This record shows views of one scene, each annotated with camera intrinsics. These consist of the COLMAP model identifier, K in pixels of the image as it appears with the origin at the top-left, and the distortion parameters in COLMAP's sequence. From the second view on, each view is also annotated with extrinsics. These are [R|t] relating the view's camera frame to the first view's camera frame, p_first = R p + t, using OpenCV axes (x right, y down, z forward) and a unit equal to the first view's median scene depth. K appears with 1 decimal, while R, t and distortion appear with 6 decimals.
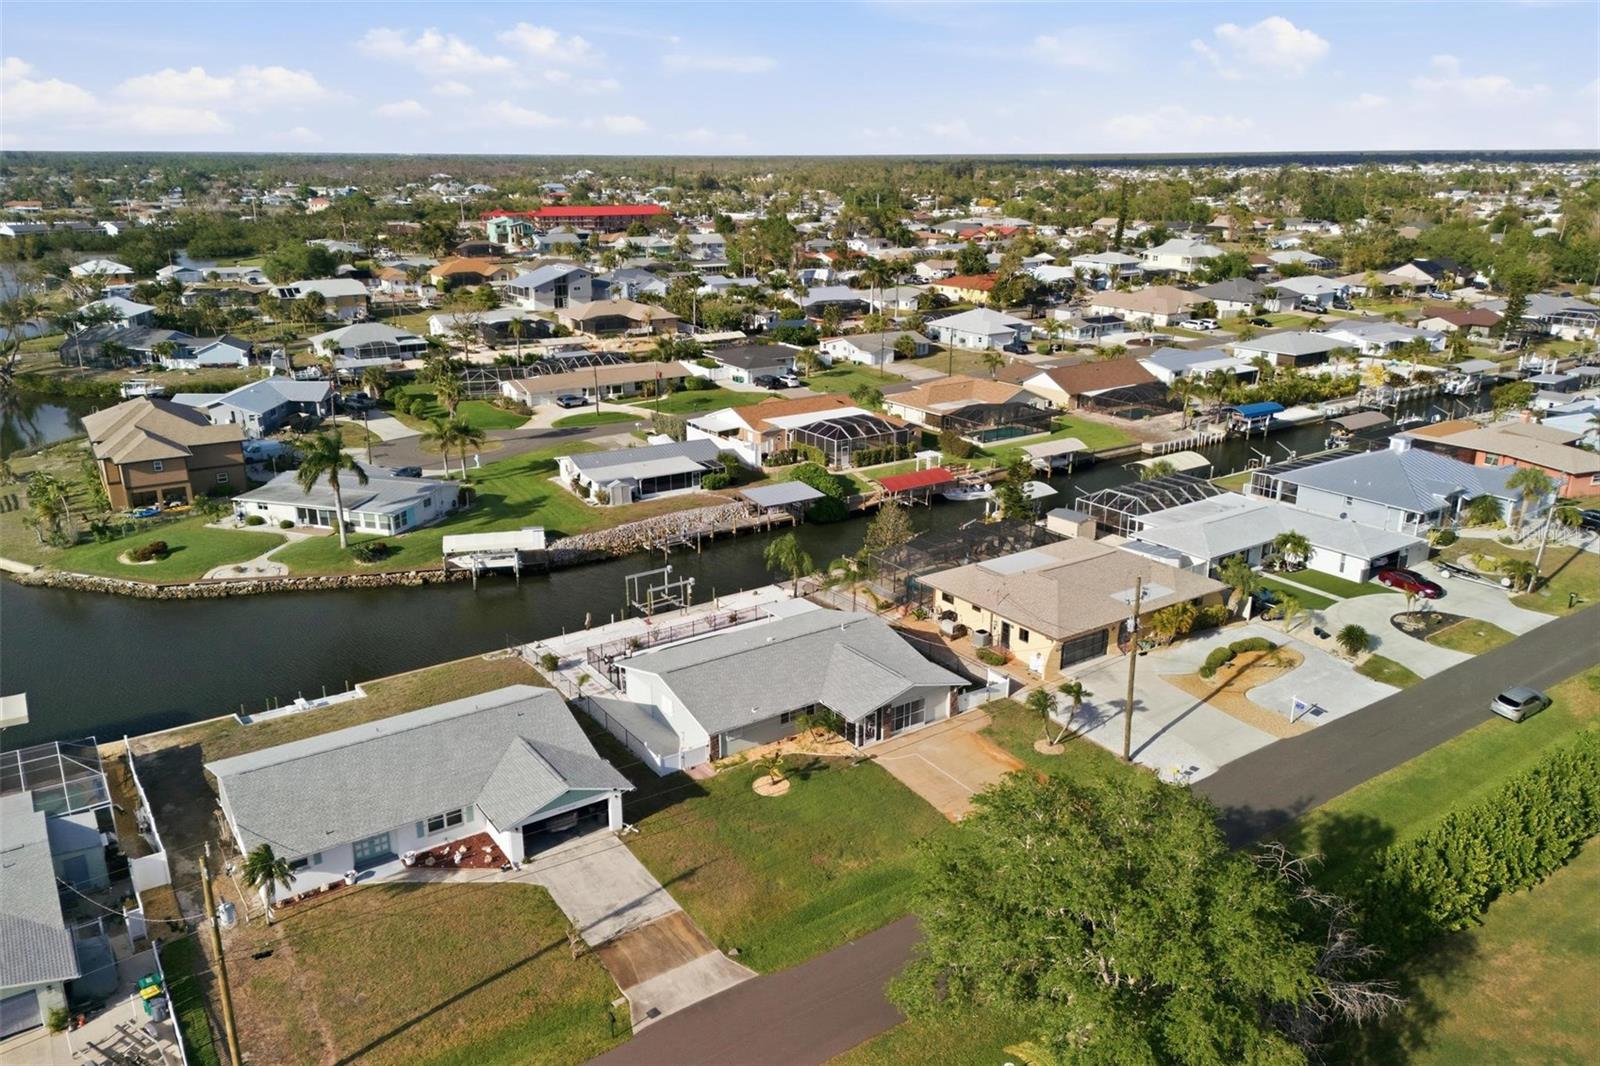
lens RADIAL K [[1158.0, 0, 798.4], [0, 1158.0, 558.1], [0, 0, 1]] dist [0.100180, -0.110117]
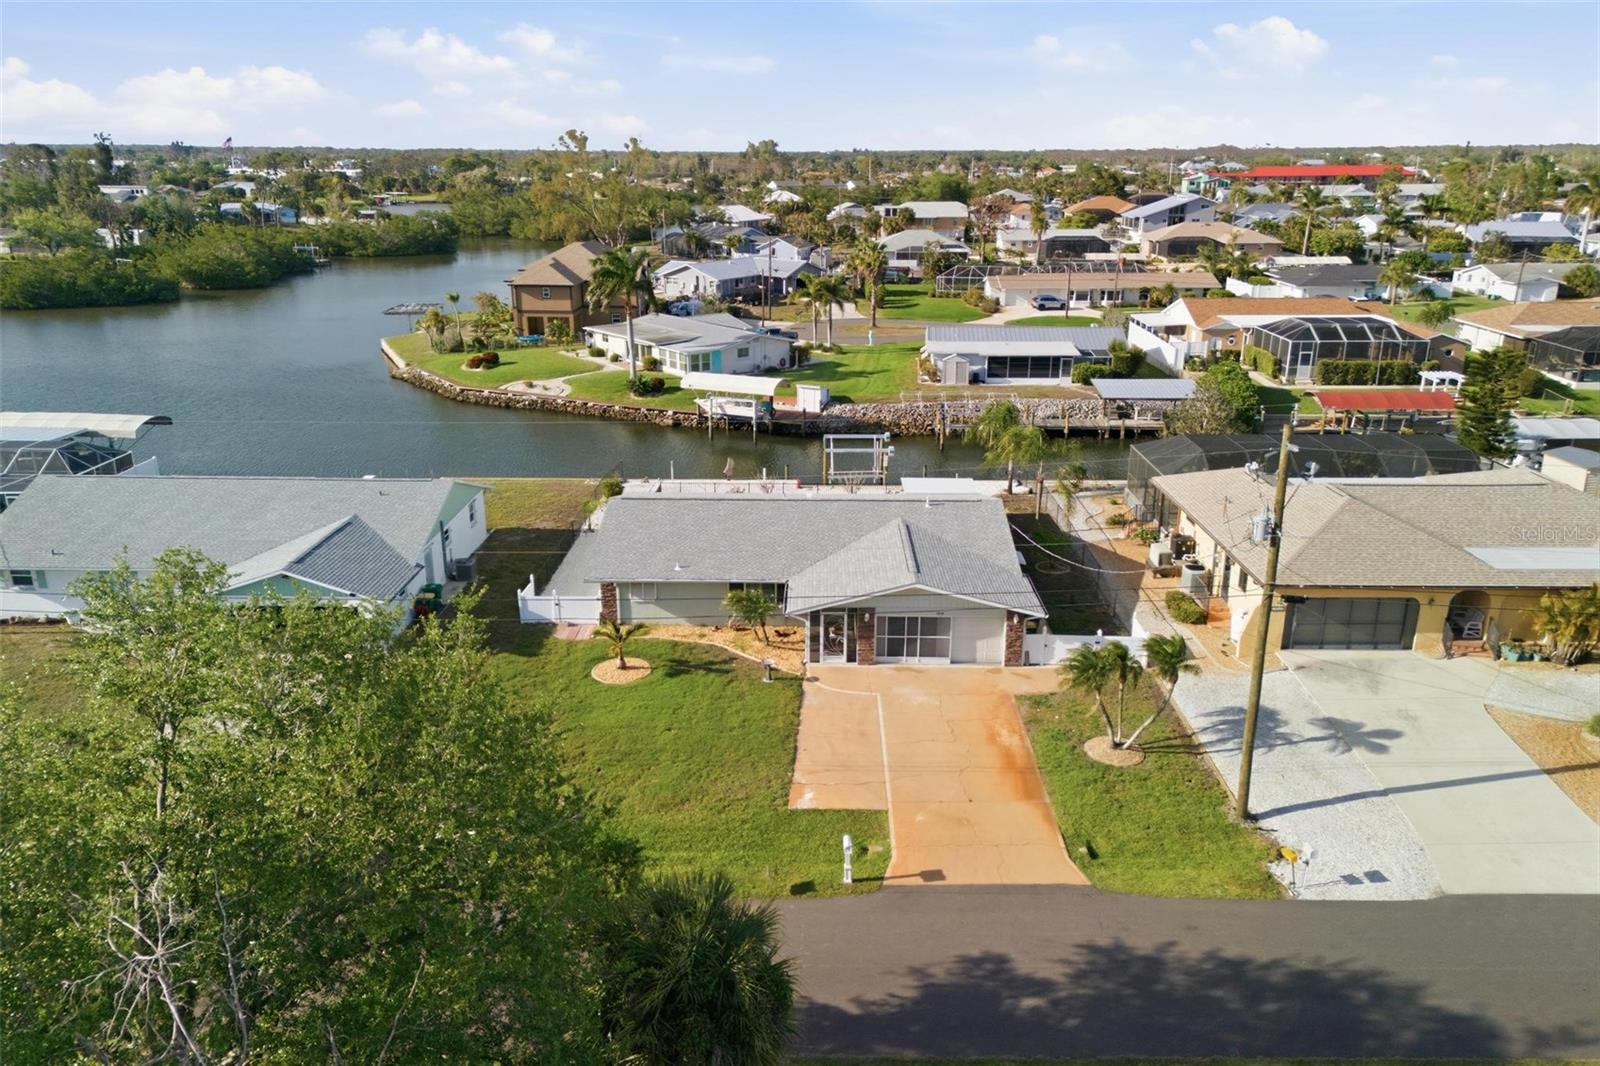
lens RADIAL K [[1158.0, 0, 798.4], [0, 1158.0, 558.1], [0, 0, 1]] dist [0.100180, -0.110117]
pose [[0.813196, 0.191342, -0.549637, 0.308676], [-0.190672, 0.979878, 0.059018, 0.060840], [0.549870, 0.056807, 0.833316, 0.399292]]
